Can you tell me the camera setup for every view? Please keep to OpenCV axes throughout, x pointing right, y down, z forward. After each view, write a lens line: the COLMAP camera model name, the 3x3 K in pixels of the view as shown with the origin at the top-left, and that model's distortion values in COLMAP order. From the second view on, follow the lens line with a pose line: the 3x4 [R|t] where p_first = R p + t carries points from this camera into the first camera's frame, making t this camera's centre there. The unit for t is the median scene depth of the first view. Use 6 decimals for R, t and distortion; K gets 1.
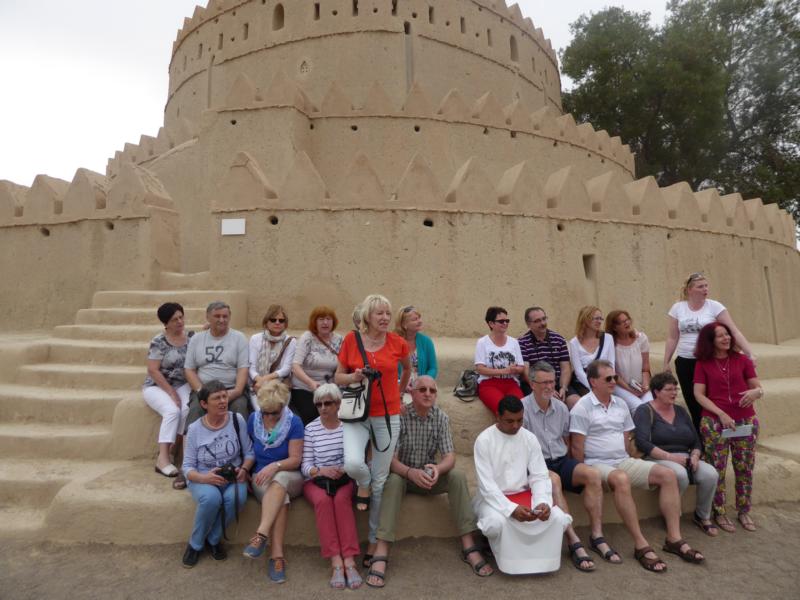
lens RADIAL K [[608.1, 0, 400.0], [0, 608.1, 300.0], [0, 0, 1]] dist [0.008471, 0.002408]
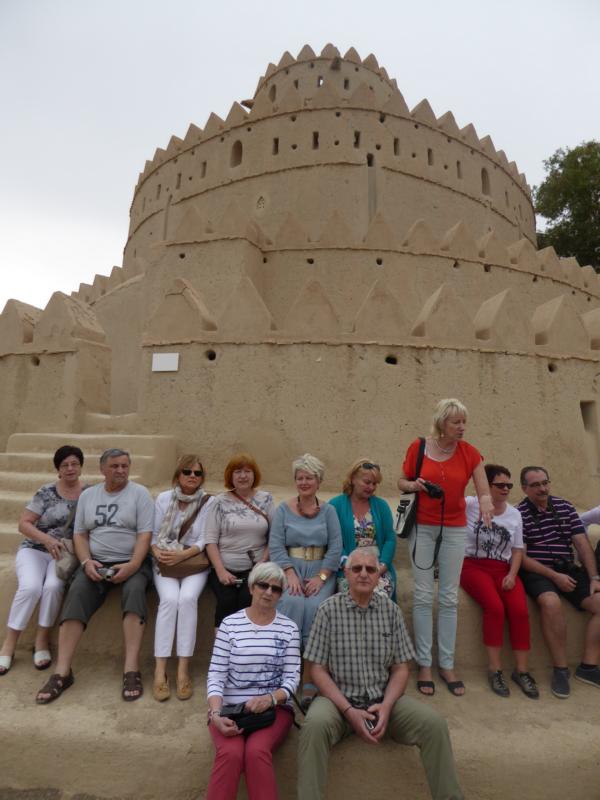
lens RADIAL K [[608.1, 0, 300.0], [0, 608.1, 400.0], [0, 0, 1]] dist [0.008471, 0.002408]
pose [[0.994943, 0.015392, -0.099258, 0.004797], [-0.023225, 0.996663, -0.078250, -0.002395], [0.097722, 0.080159, 0.991980, 0.143132]]
